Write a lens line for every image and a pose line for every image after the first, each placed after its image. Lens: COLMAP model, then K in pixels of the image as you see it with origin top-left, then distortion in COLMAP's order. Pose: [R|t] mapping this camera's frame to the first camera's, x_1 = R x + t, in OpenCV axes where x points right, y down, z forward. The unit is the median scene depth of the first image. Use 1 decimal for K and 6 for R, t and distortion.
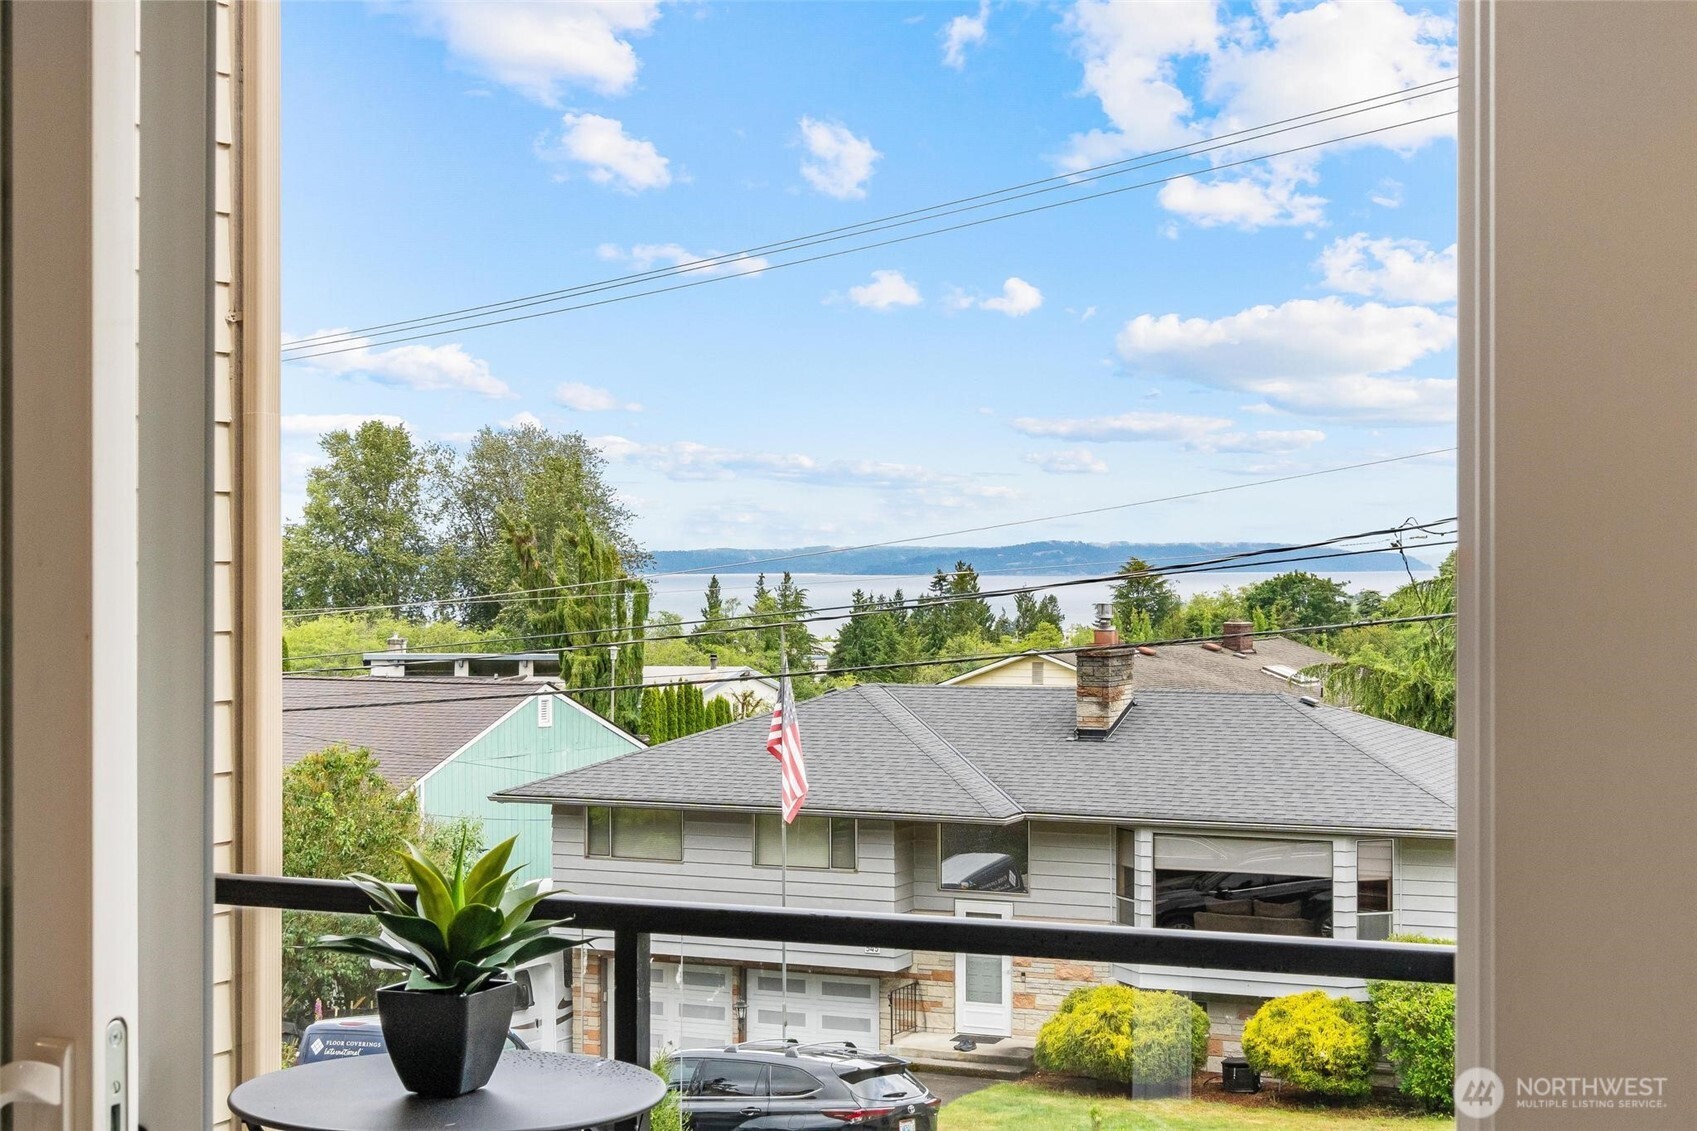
lens RADIAL K [[2633.1, 0, 848.6], [0, 2633.1, 563.4], [0, 0, 1]] dist [0.009307, 0.000000]
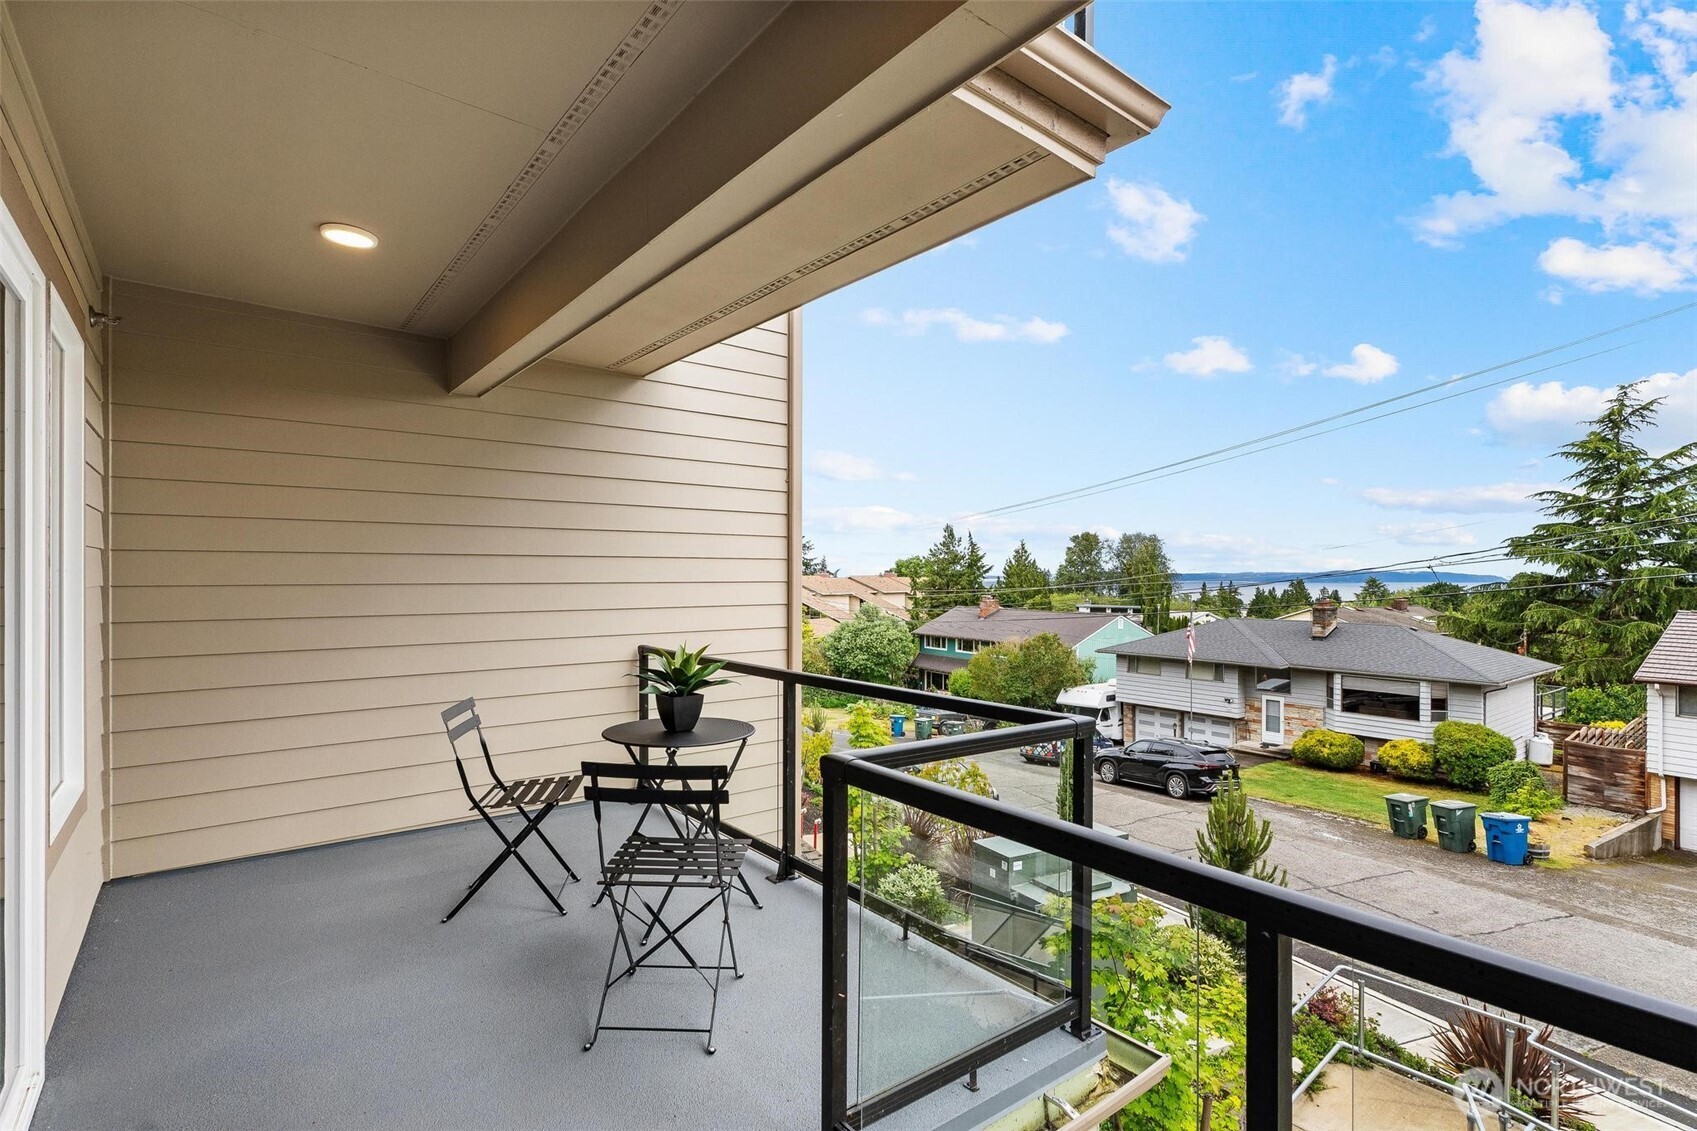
lens RADIAL K [[808.7, 0, 810.7], [0, 808.7, 556.9], [0, 0, 1]] dist [-0.004232, 0.000487]
pose [[0.873531, 0.006595, -0.486724, 0.029013], [-0.017865, 0.999669, -0.018517, -0.020274], [0.486440, 0.024870, 0.873360, 0.623616]]
